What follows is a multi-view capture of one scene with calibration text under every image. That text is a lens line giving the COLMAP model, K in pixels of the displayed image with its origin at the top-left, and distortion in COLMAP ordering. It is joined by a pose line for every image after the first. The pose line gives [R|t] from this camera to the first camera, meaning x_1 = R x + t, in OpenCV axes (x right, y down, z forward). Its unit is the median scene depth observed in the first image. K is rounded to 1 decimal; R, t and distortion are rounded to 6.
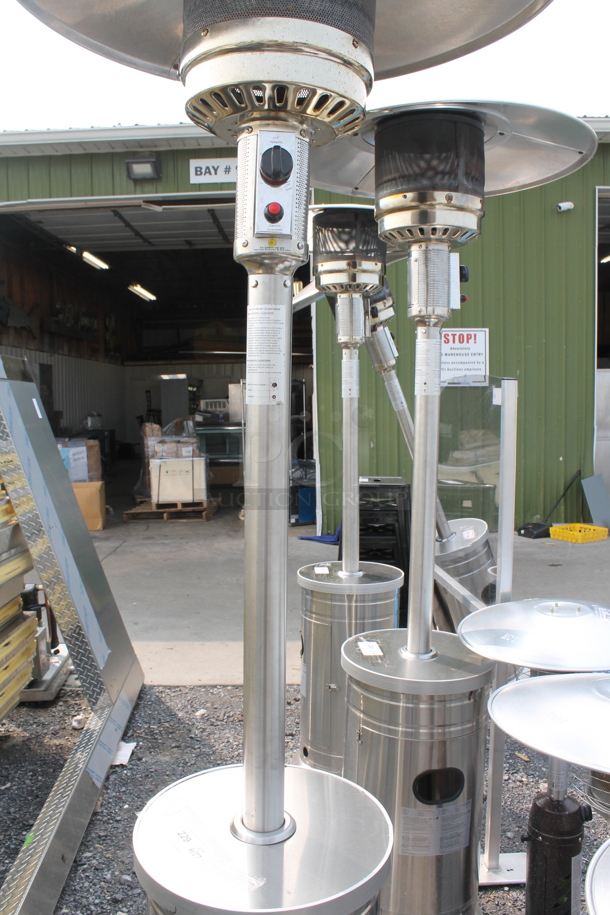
lens RADIAL K [[797.1, 0, 301.1], [0, 797.1, 464.1], [0, 0, 1]] dist [-0.145958, 0.111152]
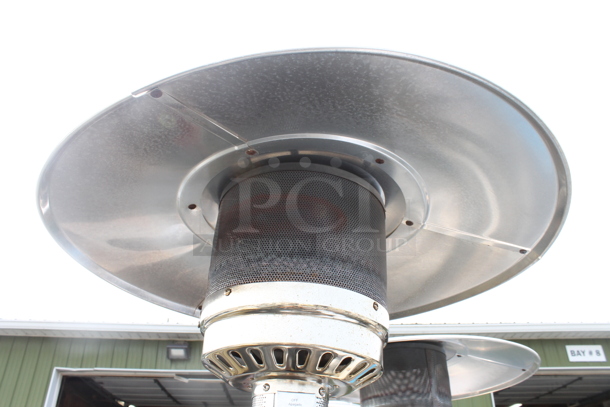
lens RADIAL K [[531.4, 0, 303.0], [0, 531.4, 199.0], [0, 0, 1]] dist [-0.145958, 0.111152]
pose [[0.999056, 0.035304, 0.025307, -0.013829], [-0.013056, 0.799733, -0.600214, -0.070182], [-0.041429, 0.599317, 0.799439, 0.105560]]
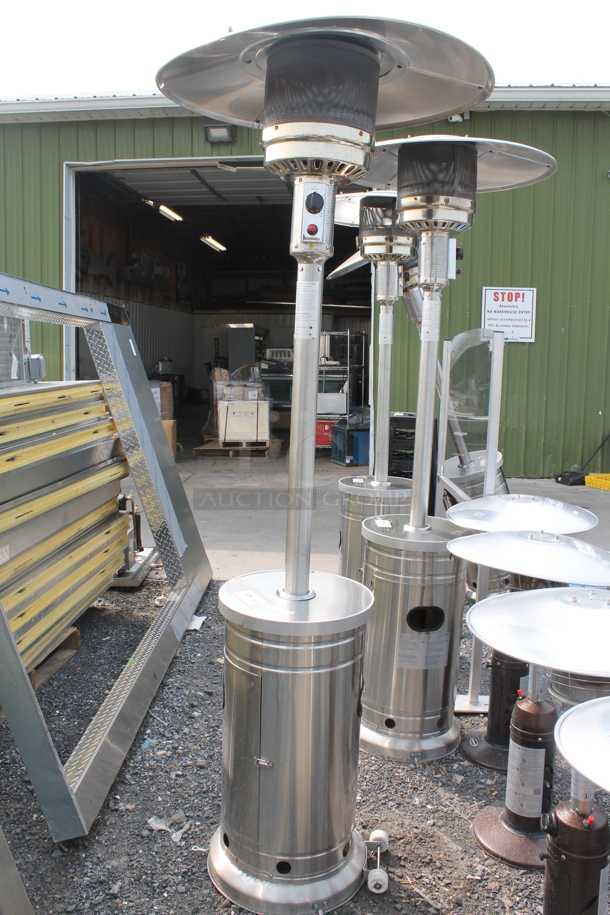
lens RADIAL K [[797.1, 0, 306.7], [0, 797.1, 451.1], [0, 0, 1]] dist [-0.145958, 0.111152]
pose [[0.996811, 0.036448, -0.070992, 0.028772], [-0.033334, 0.998450, 0.044570, 0.029747], [0.072506, -0.042061, 0.996481, -0.236718]]
